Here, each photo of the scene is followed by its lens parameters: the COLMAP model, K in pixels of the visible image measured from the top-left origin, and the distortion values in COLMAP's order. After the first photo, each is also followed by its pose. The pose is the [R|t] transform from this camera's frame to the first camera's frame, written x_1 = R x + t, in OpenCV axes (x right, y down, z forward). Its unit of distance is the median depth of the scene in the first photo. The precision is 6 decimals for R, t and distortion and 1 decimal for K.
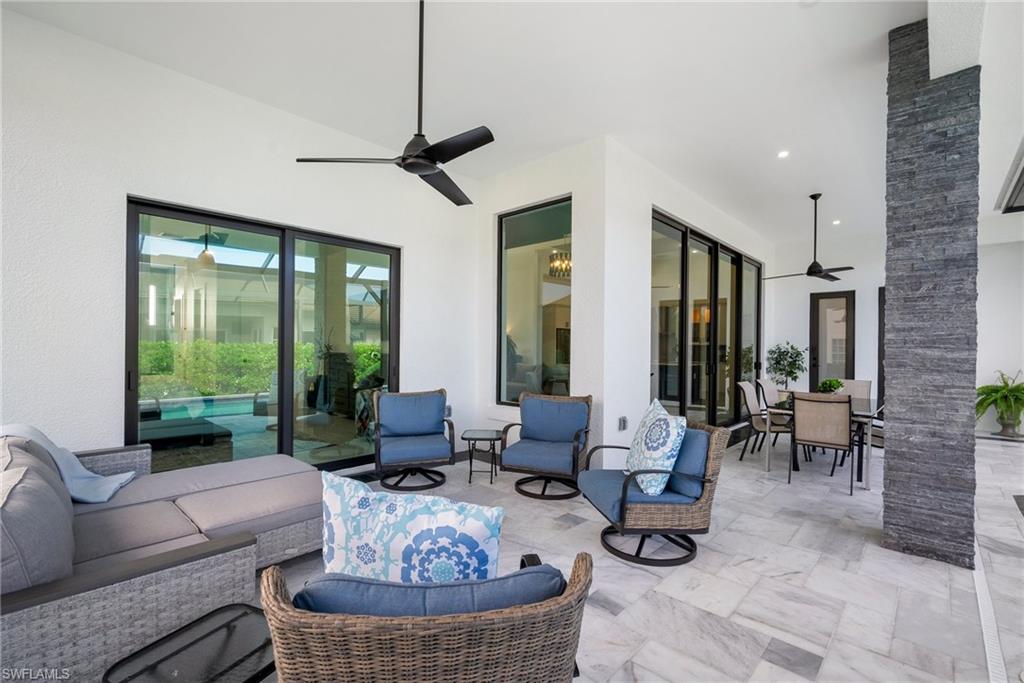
lens RADIAL K [[453.6, 0, 511.5], [0, 453.6, 344.5], [0, 0, 1]] dist [-0.004120, 0.001544]
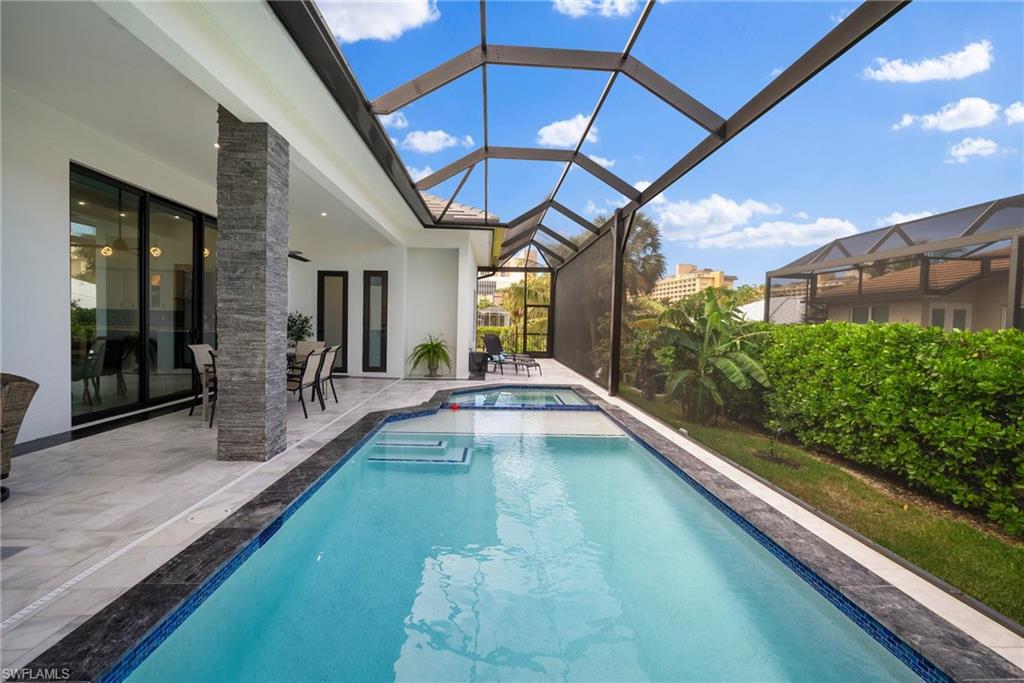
lens RADIAL K [[453.6, 0, 512.9], [0, 453.6, 335.4], [0, 0, 1]] dist [-0.004120, 0.001544]
pose [[0.702211, -0.010297, 0.711895, 0.507252], [-0.023687, 0.999004, 0.037814, 0.000847], [-0.711575, -0.043416, 0.701268, -0.601379]]
